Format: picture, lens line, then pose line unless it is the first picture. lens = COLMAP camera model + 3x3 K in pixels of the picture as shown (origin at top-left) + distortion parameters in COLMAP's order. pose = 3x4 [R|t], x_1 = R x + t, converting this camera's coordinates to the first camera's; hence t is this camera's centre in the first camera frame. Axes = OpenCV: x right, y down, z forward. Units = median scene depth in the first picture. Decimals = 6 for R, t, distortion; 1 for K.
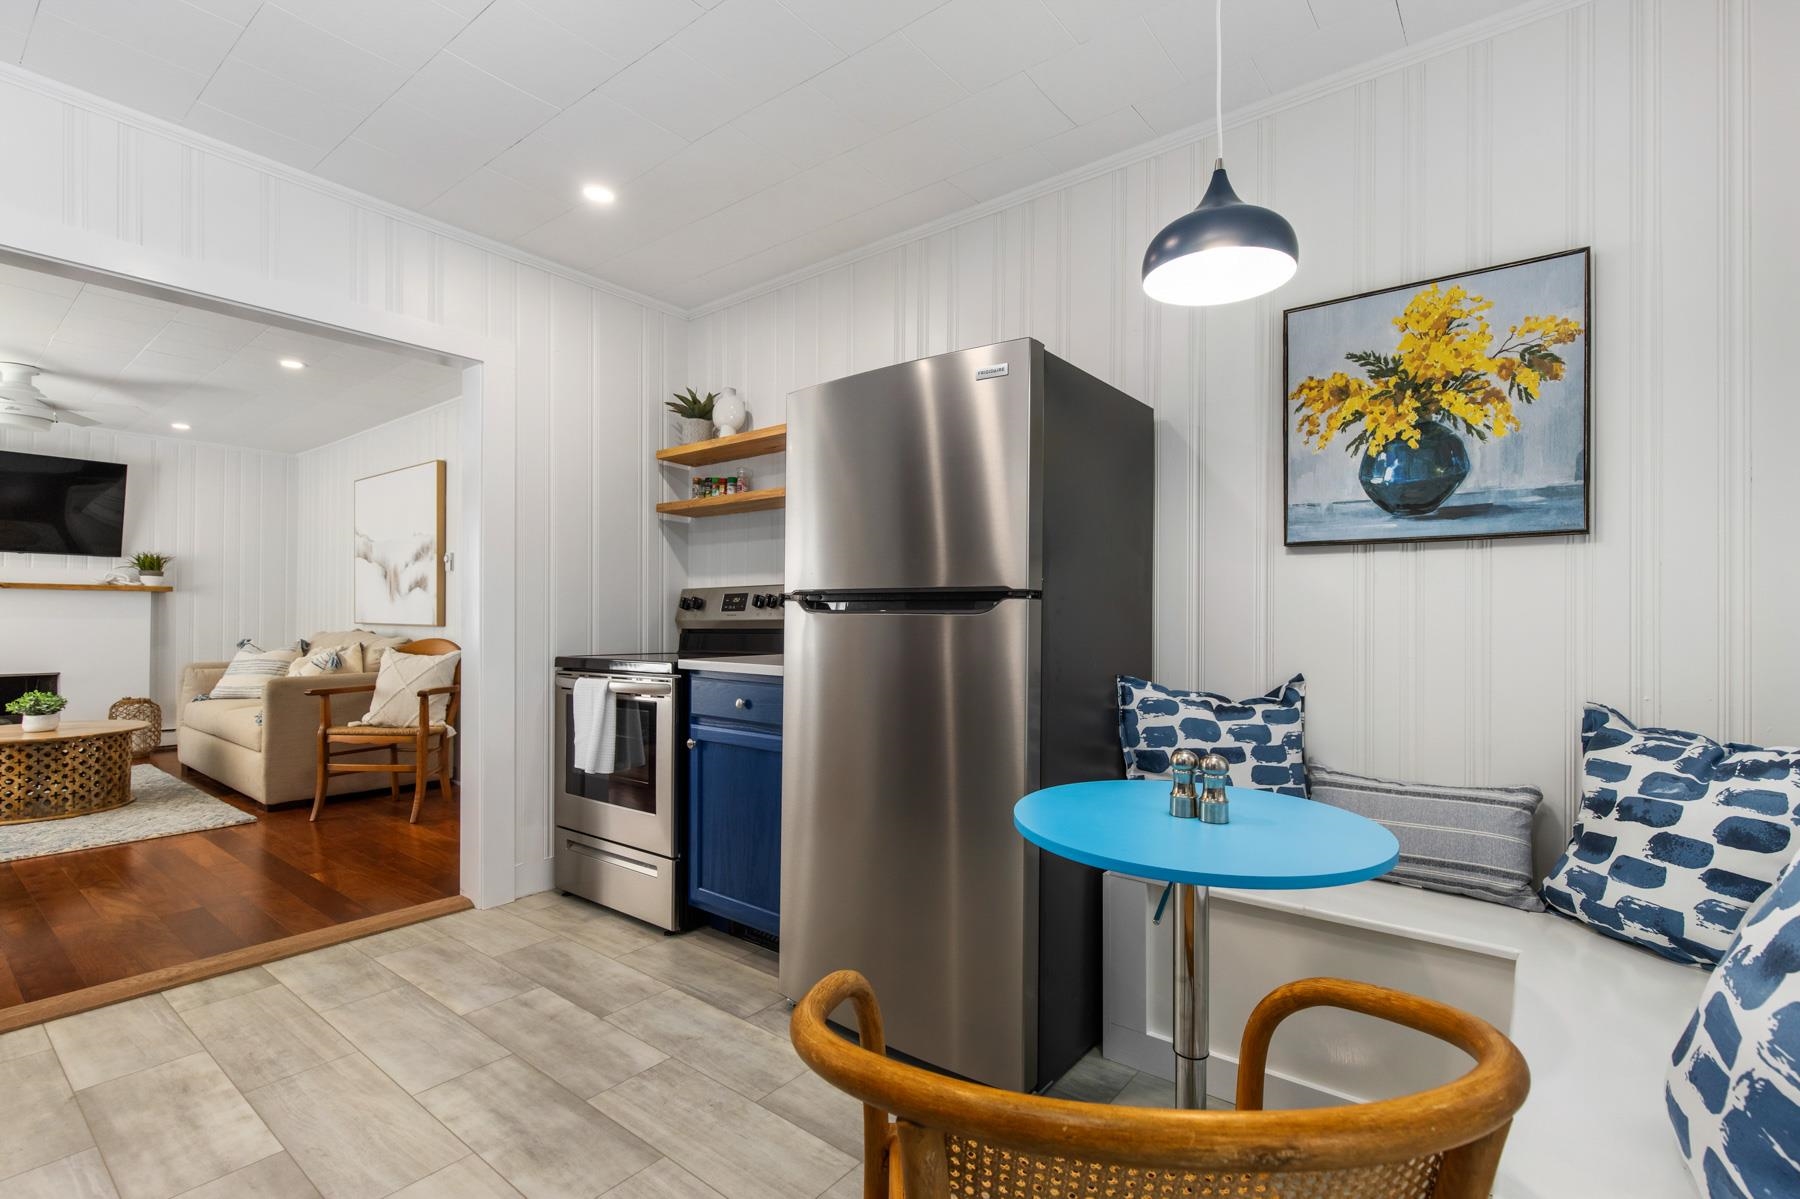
lens RADIAL K [[814.5, 0, 902.3], [0, 814.5, 607.8], [0, 0, 1]] dist [0.007331, -0.001750]
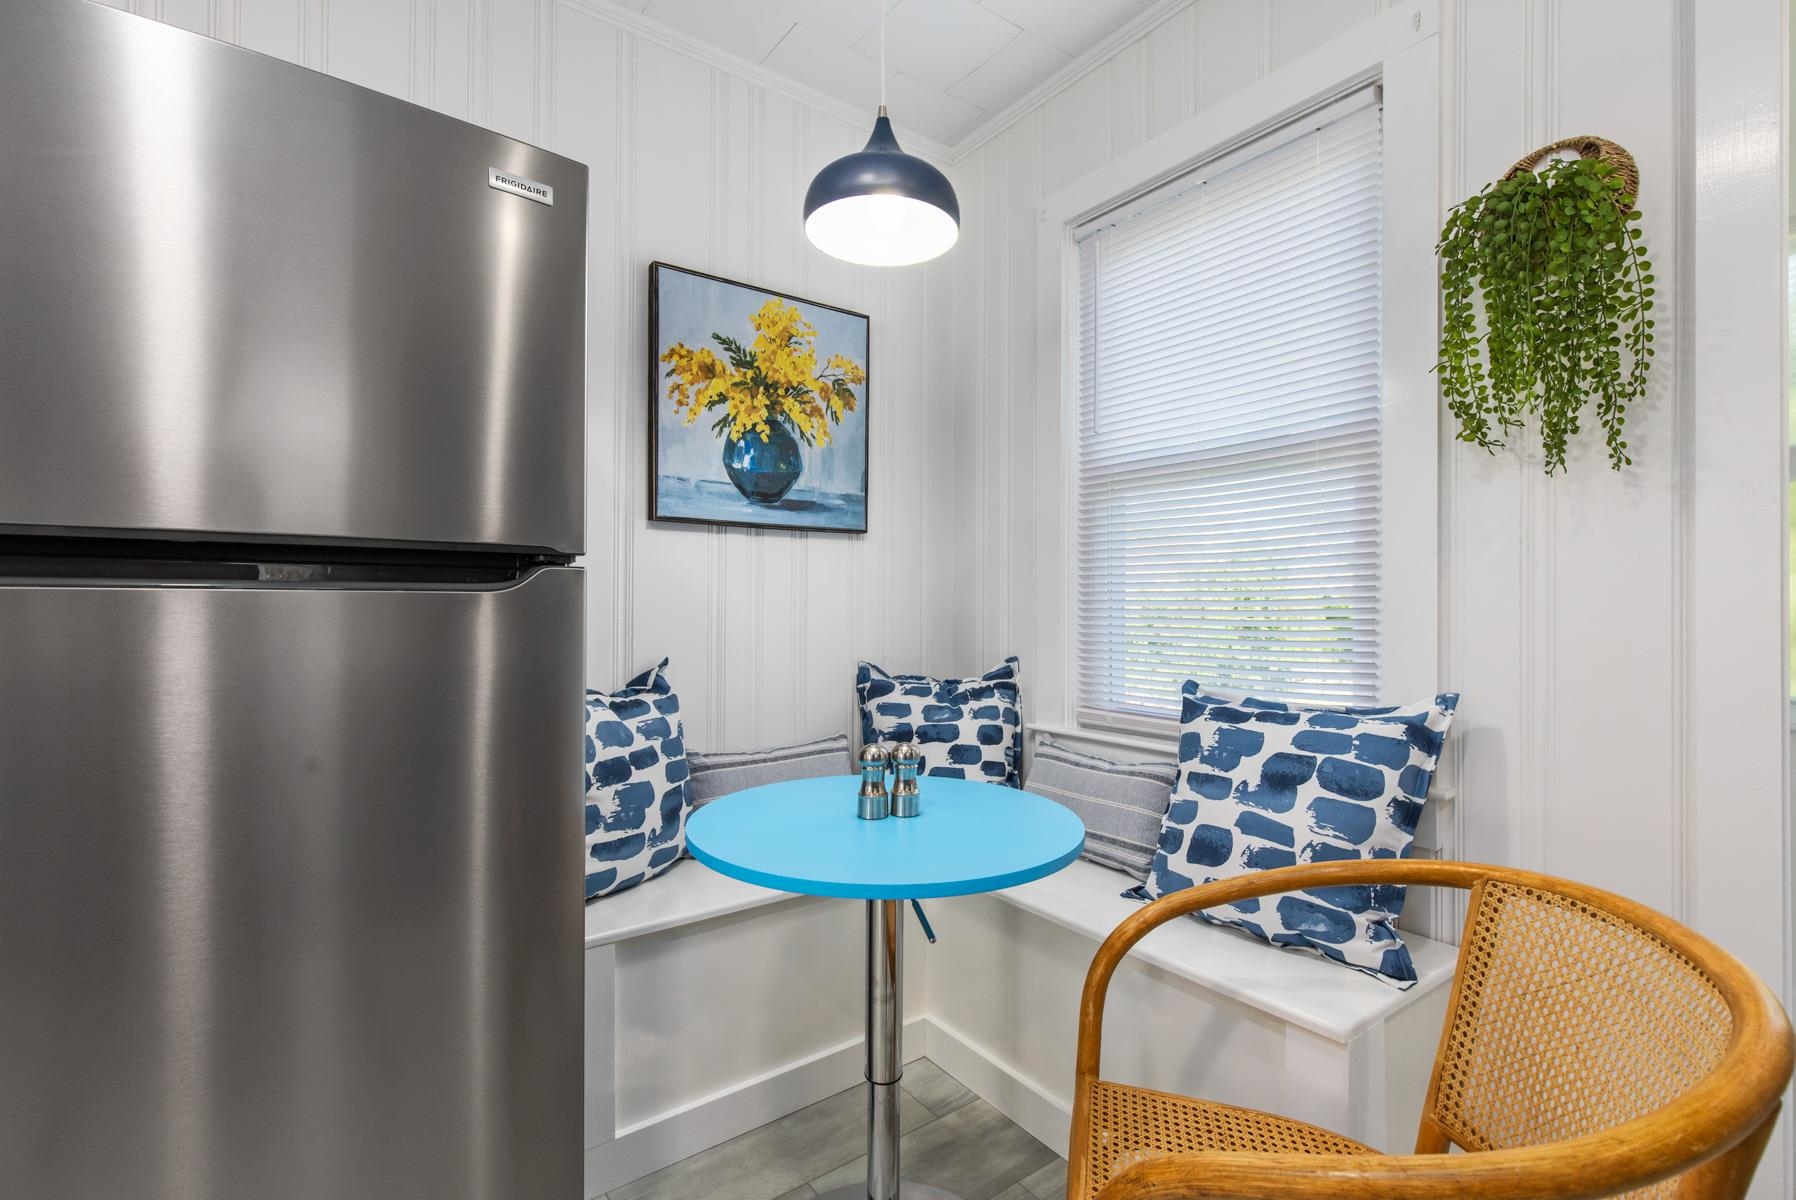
lens RADIAL K [[812.7, 0, 915.1], [0, 812.7, 594.0], [0, 0, 1]] dist [0.007331, -0.001750]
pose [[0.259233, 0.004448, 0.965805, -0.338223], [-0.010579, 0.999942, -0.001766, 0.006601], [-0.965757, -0.009759, 0.259265, 0.485002]]
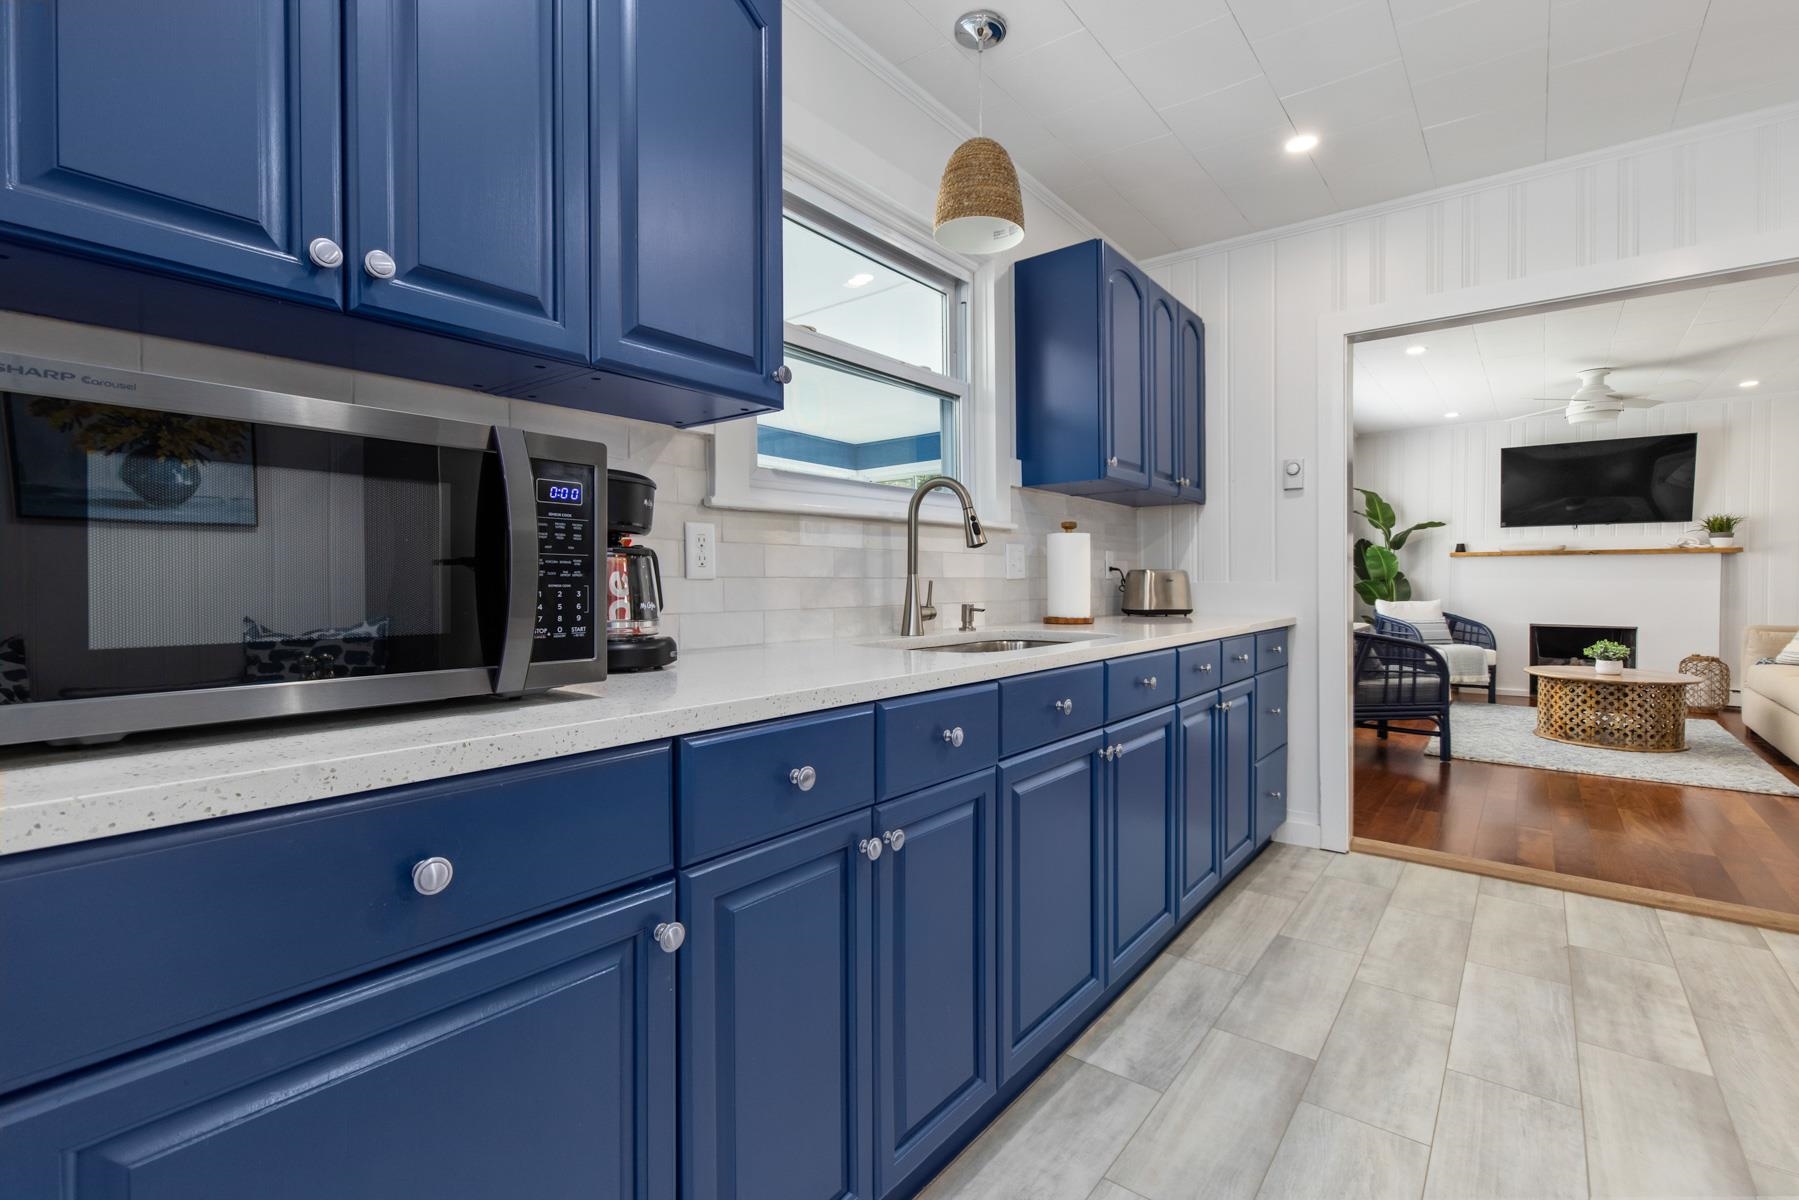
lens RADIAL K [[814.0, 0, 928.3], [0, 814.0, 592.9], [0, 0, 1]] dist [0.007331, -0.001750]
pose [[0.024246, 0.015183, -0.999591, 0.217071], [0.014670, 0.999772, 0.015542, -0.001493], [0.999598, -0.015041, 0.024017, -0.032151]]
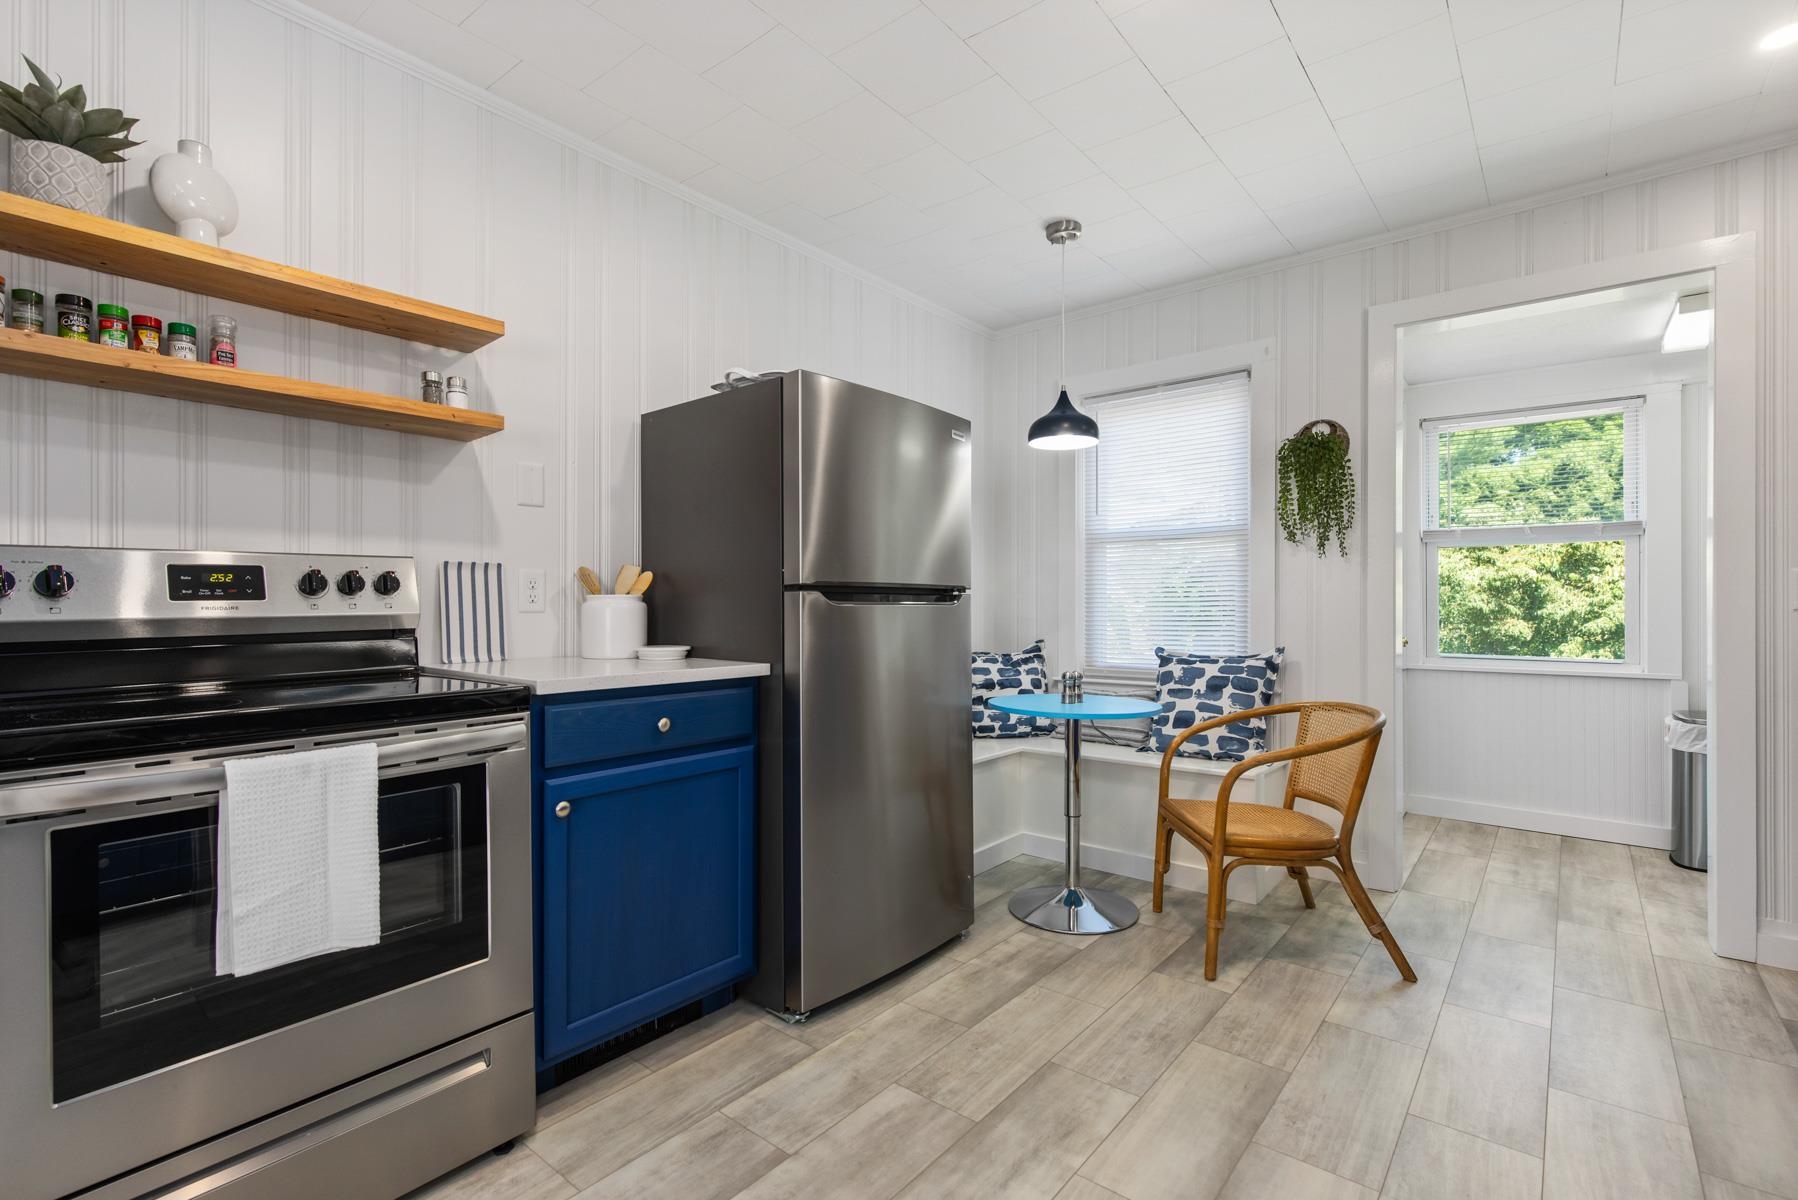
lens RADIAL K [[813.6, 0, 915.0], [0, 813.6, 601.4], [0, 0, 1]] dist [0.007331, -0.001750]
pose [[0.013872, -0.000444, 0.999904, -1.131659], [-0.009517, 0.999955, 0.000576, 0.000659], [-0.999858, -0.009524, 0.013867, 0.904764]]
